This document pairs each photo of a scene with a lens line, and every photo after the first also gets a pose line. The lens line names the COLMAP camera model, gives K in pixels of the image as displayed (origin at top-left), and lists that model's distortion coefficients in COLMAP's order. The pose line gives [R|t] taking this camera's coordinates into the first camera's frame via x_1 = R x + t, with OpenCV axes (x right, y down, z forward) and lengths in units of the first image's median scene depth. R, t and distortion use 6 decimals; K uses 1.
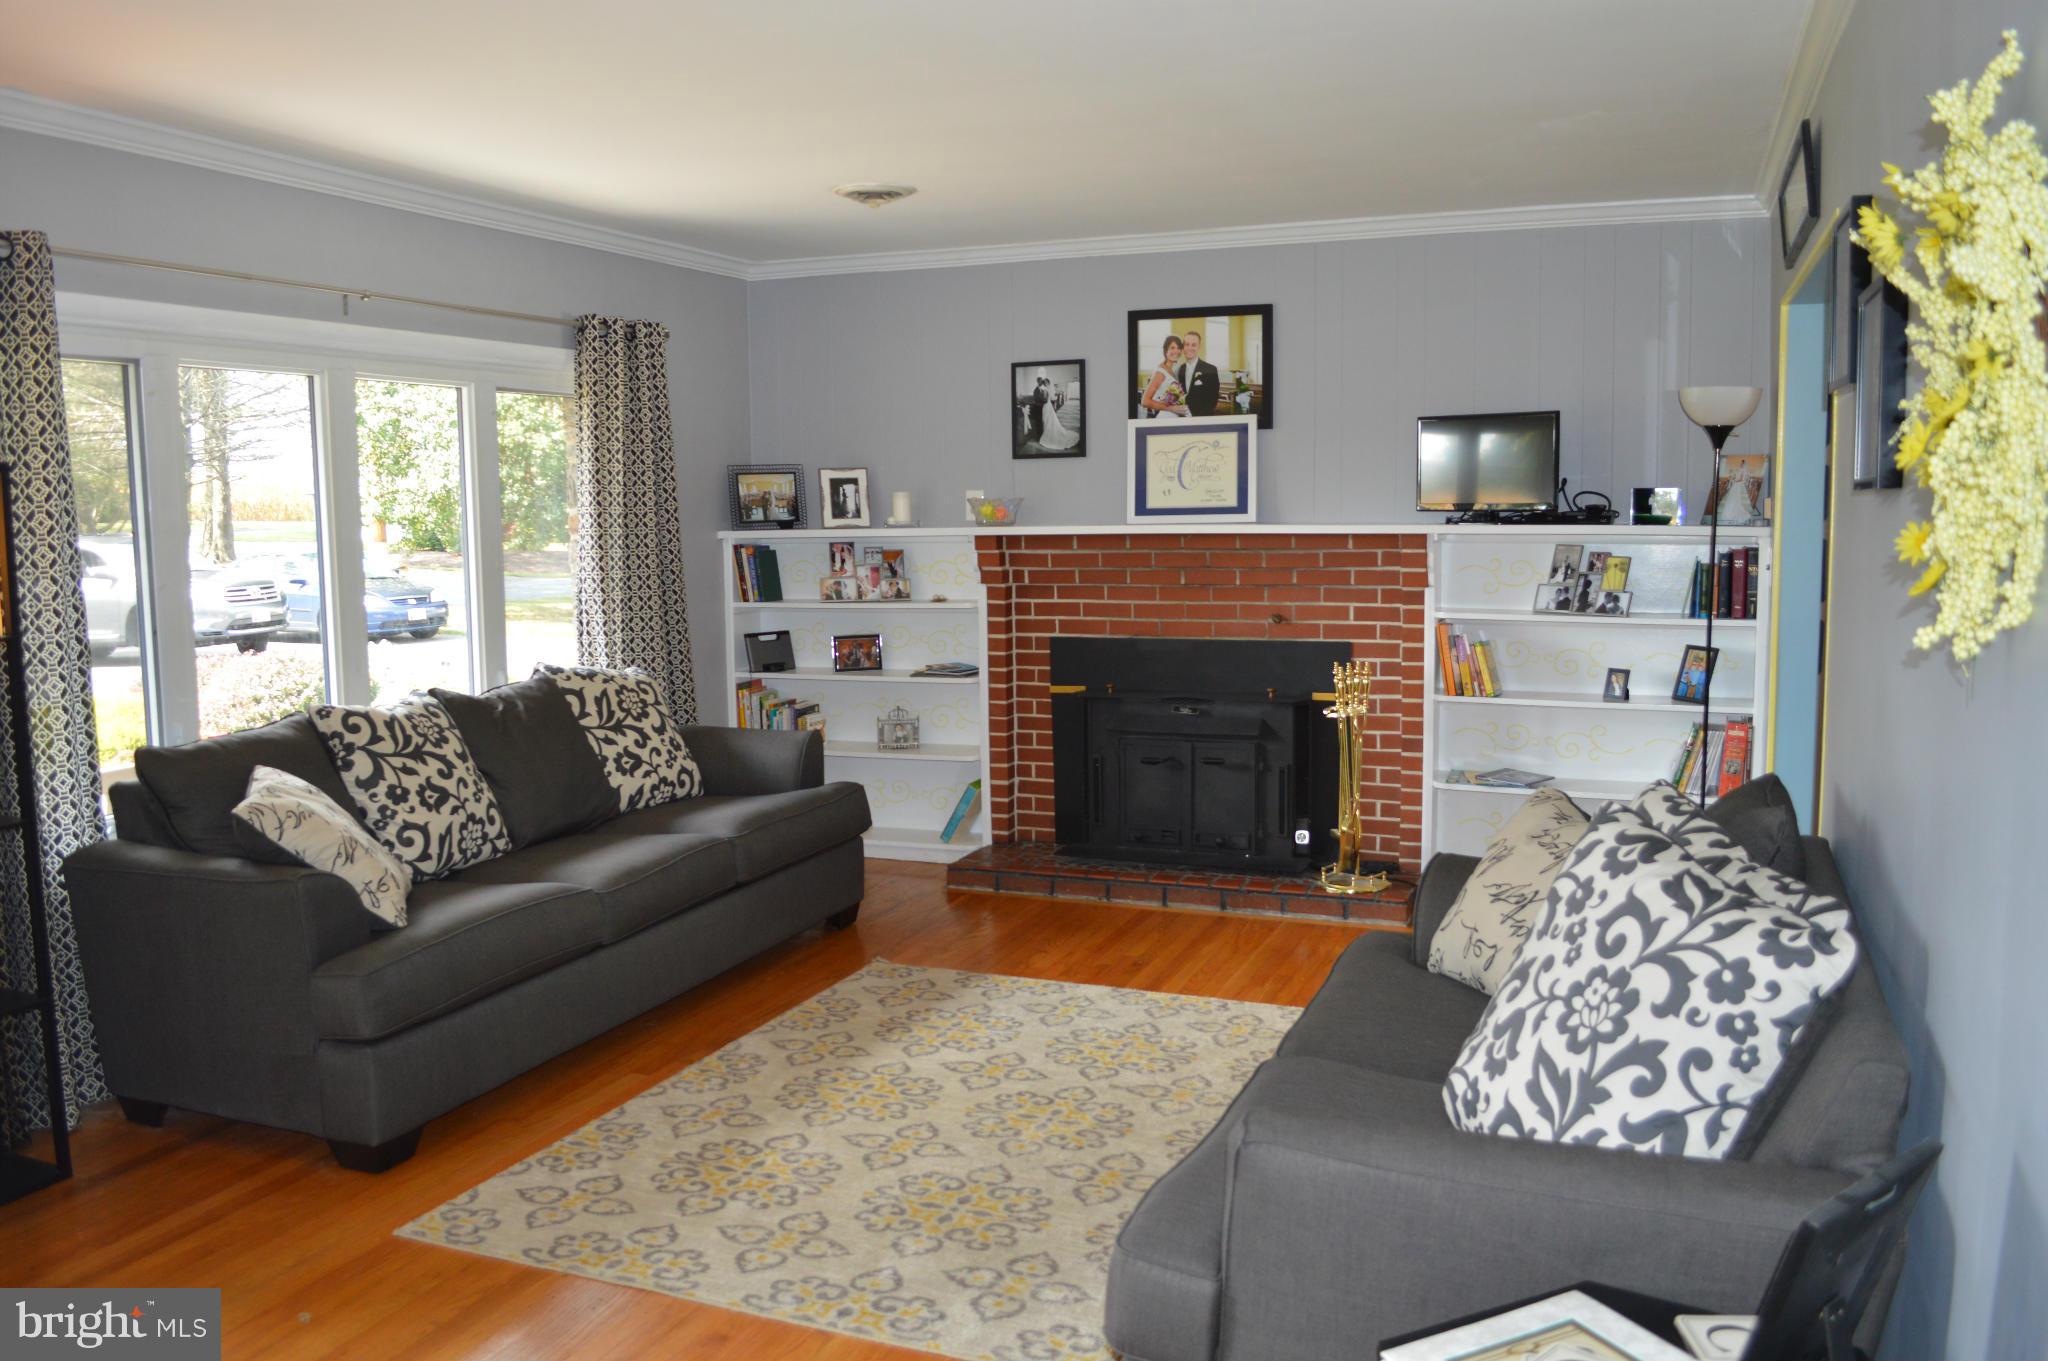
lens RADIAL K [[1644.2, 0, 1016.0], [0, 1644.2, 679.1], [0, 0, 1]] dist [-0.070884, -0.000327]
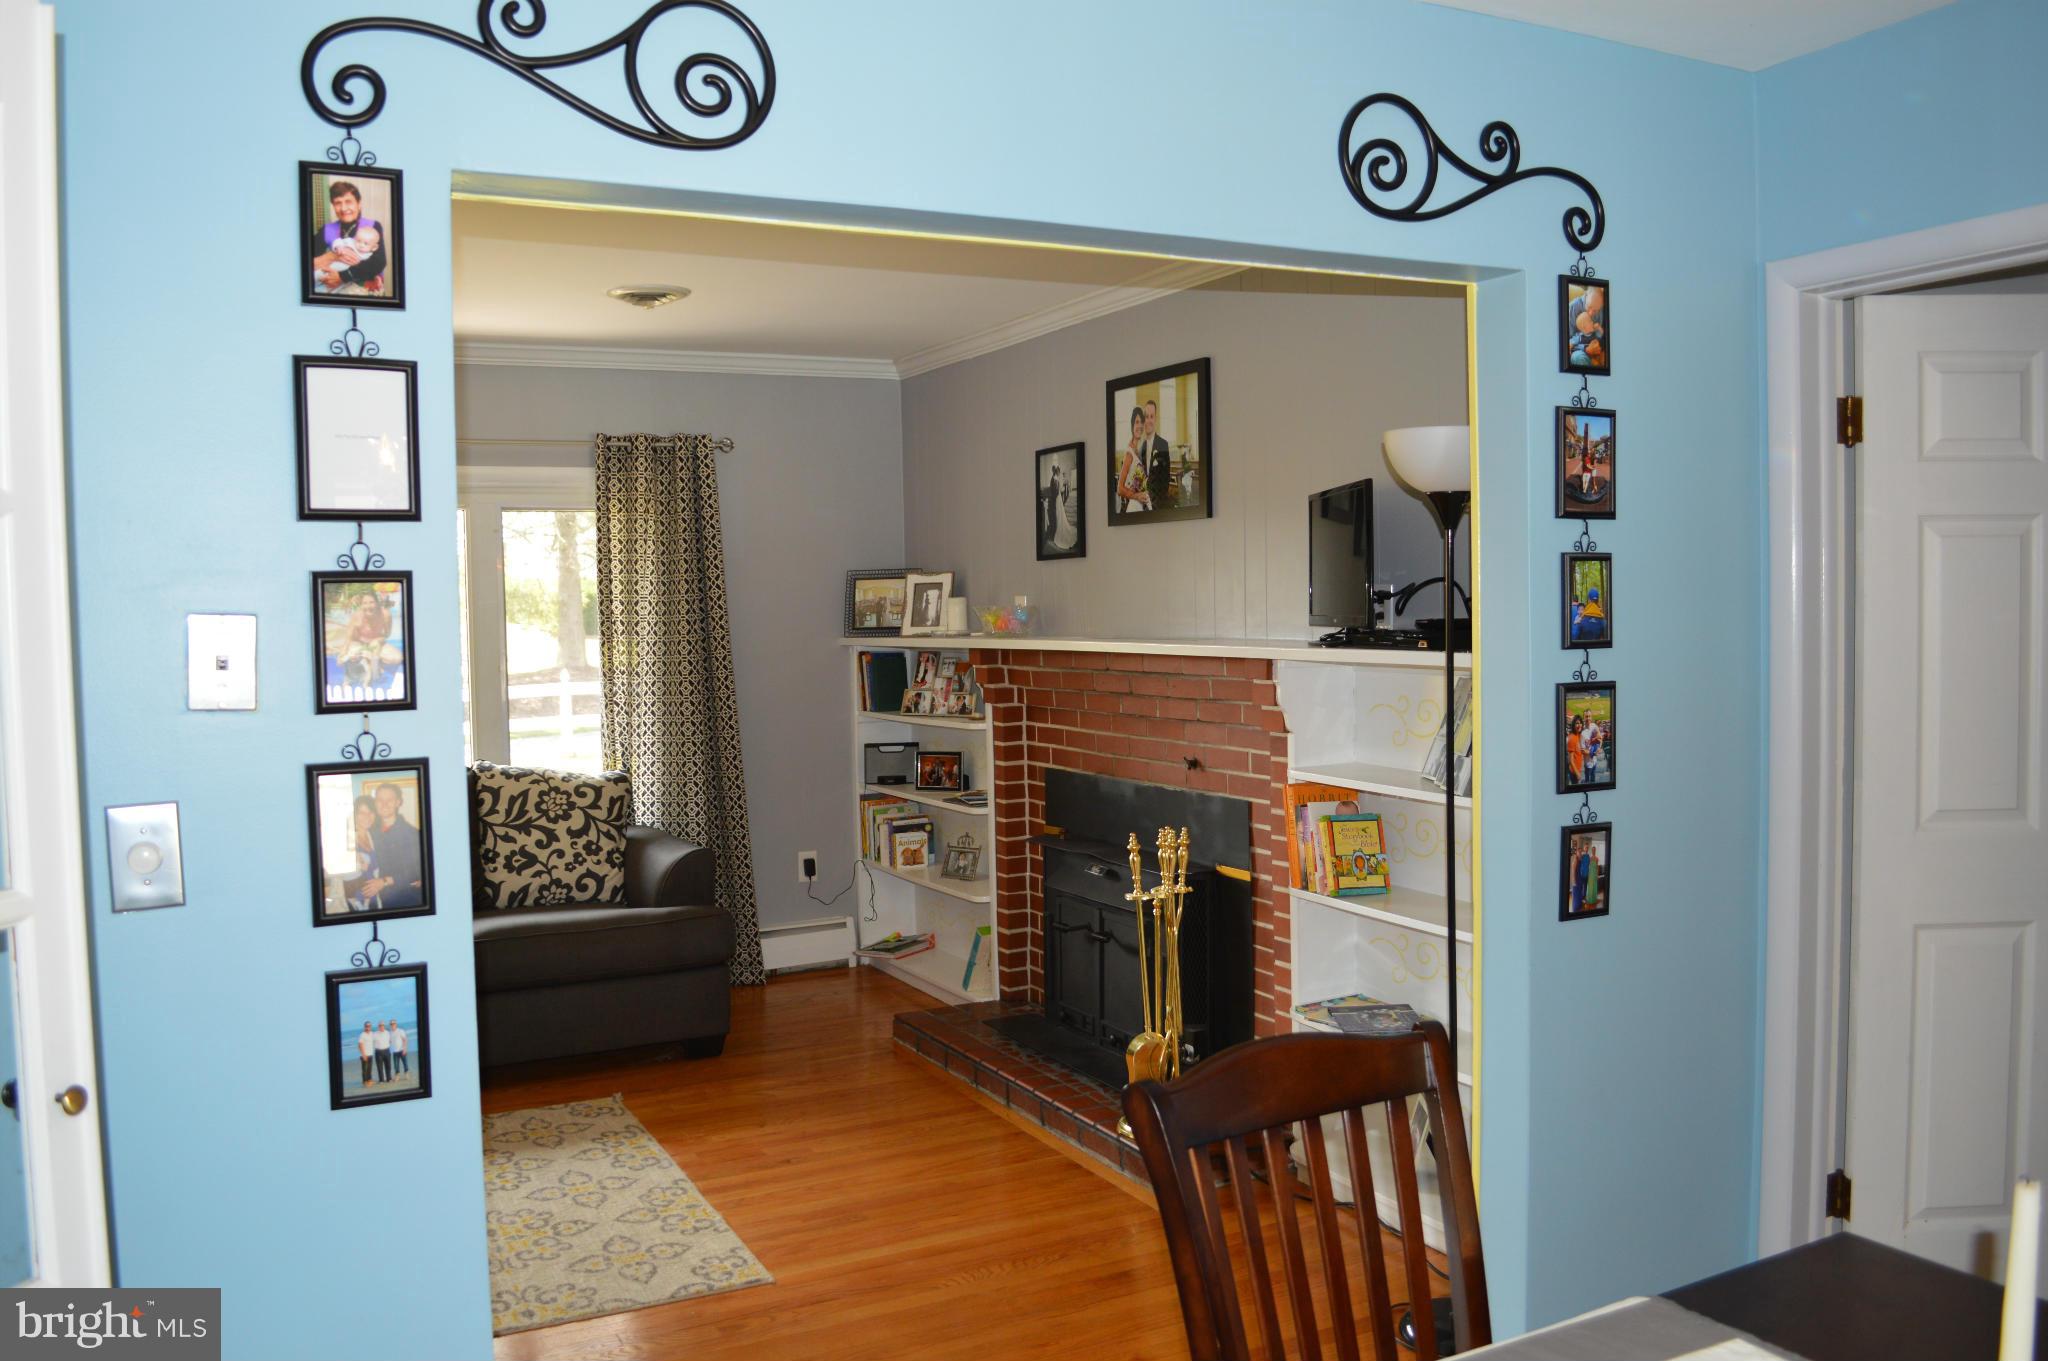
lens RADIAL K [[1644.2, 0, 1020.2], [0, 1644.2, 686.4], [0, 0, 1]] dist [-0.070884, -0.000327]
pose [[0.755844, 0.033162, -0.653911, 0.633220], [-0.064311, 0.997647, -0.023742, -0.052032], [0.651585, 0.059999, 0.756199, 0.382845]]
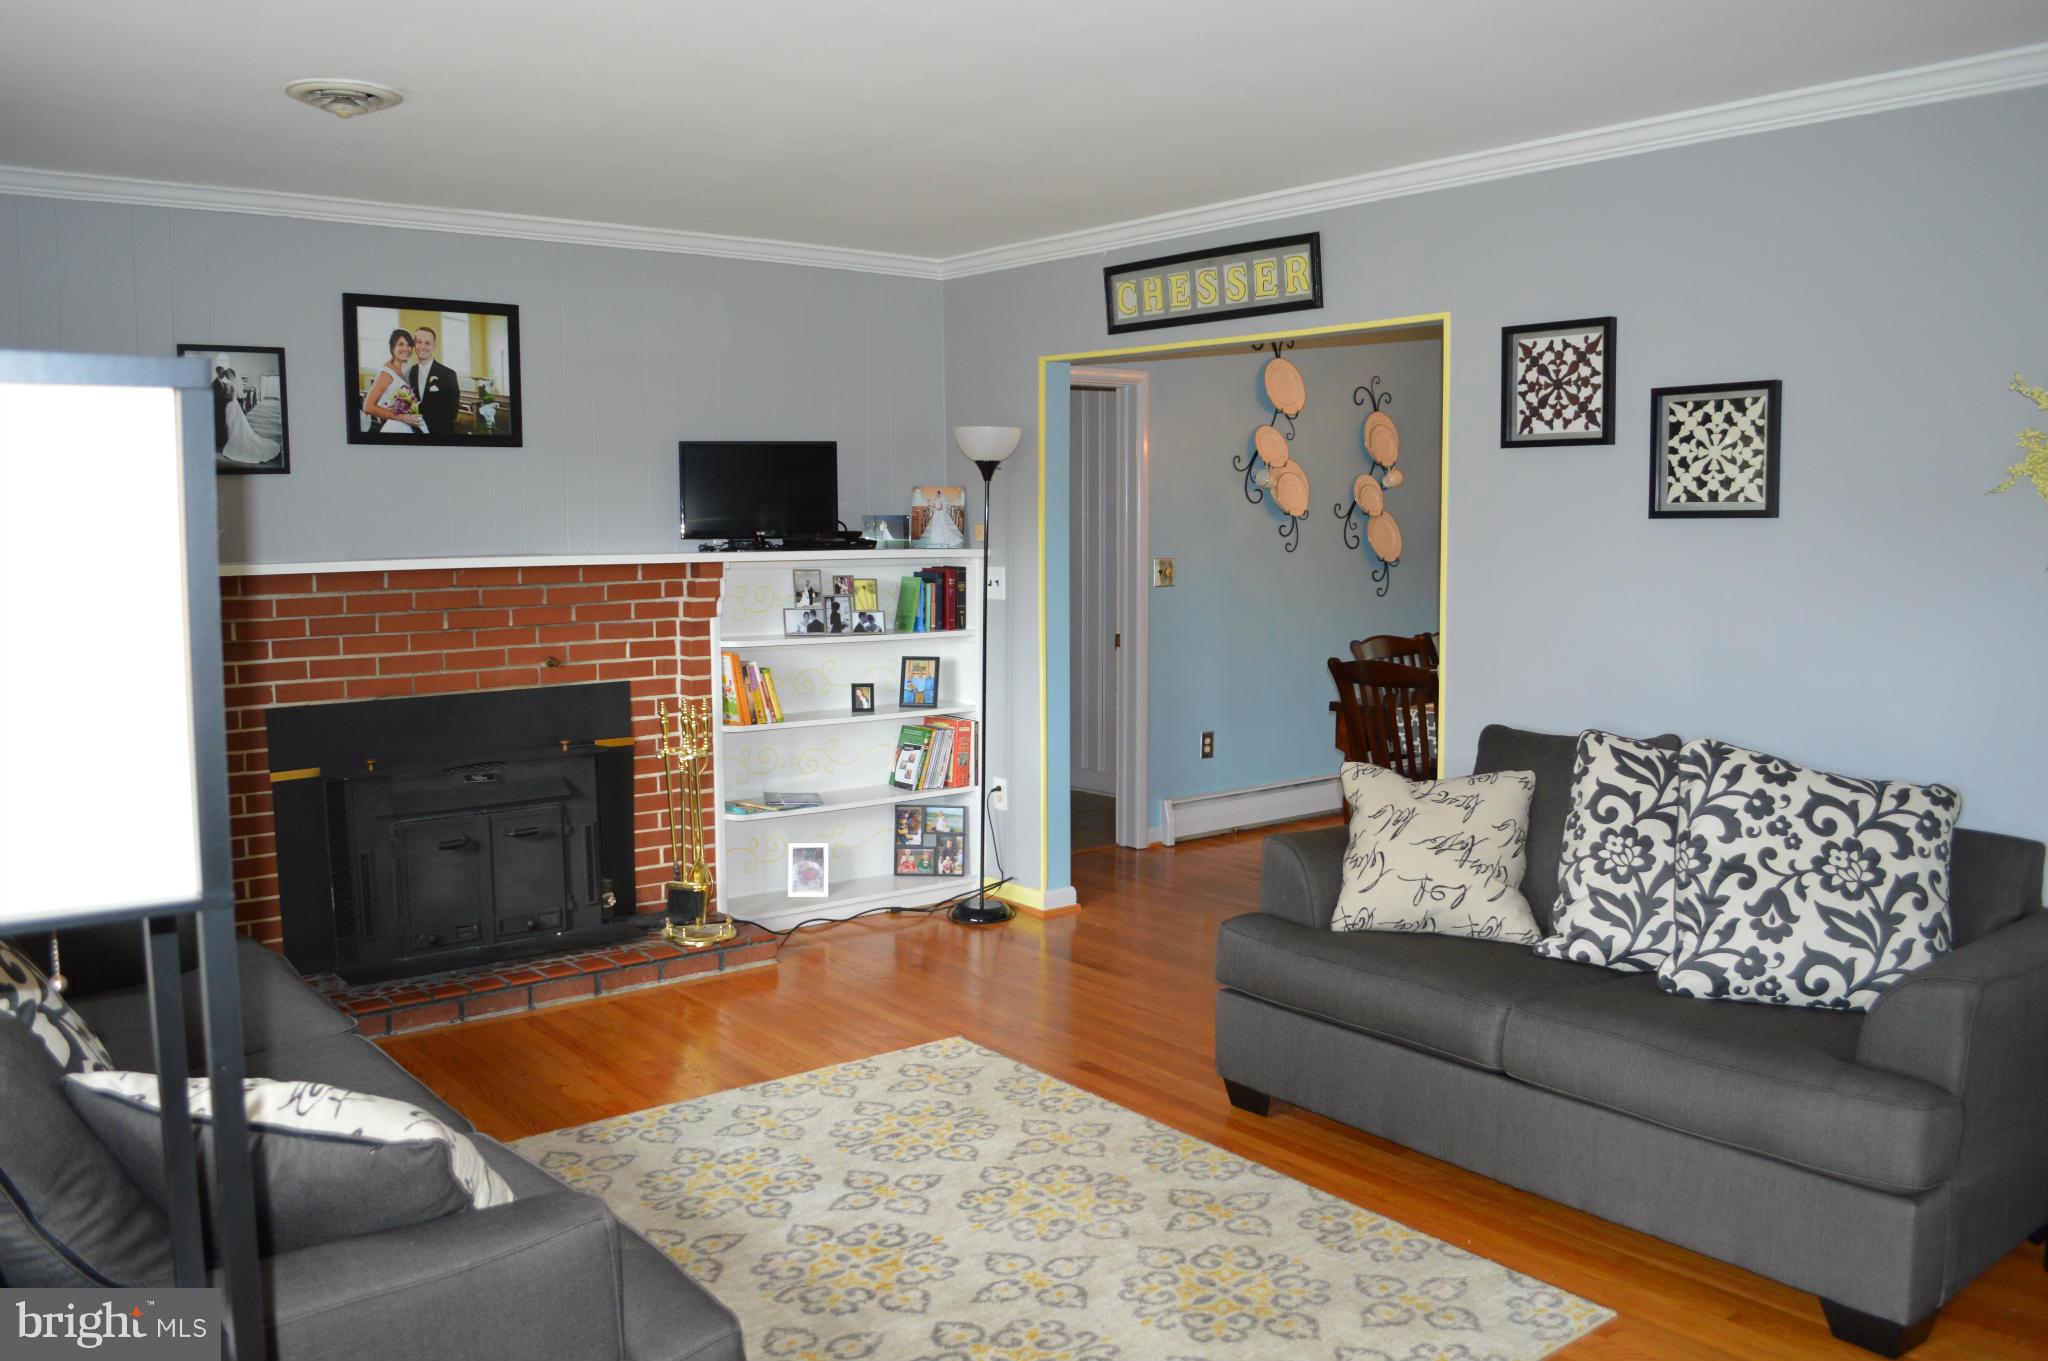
lens RADIAL K [[1644.2, 0, 1005.9], [0, 1644.2, 676.2], [0, 0, 1]] dist [-0.070884, -0.000327]
pose [[0.493776, -0.075025, 0.866346, -0.510404], [0.094560, 0.994996, 0.032272, -0.036296], [-0.864432, 0.065987, 0.498400, 0.368180]]
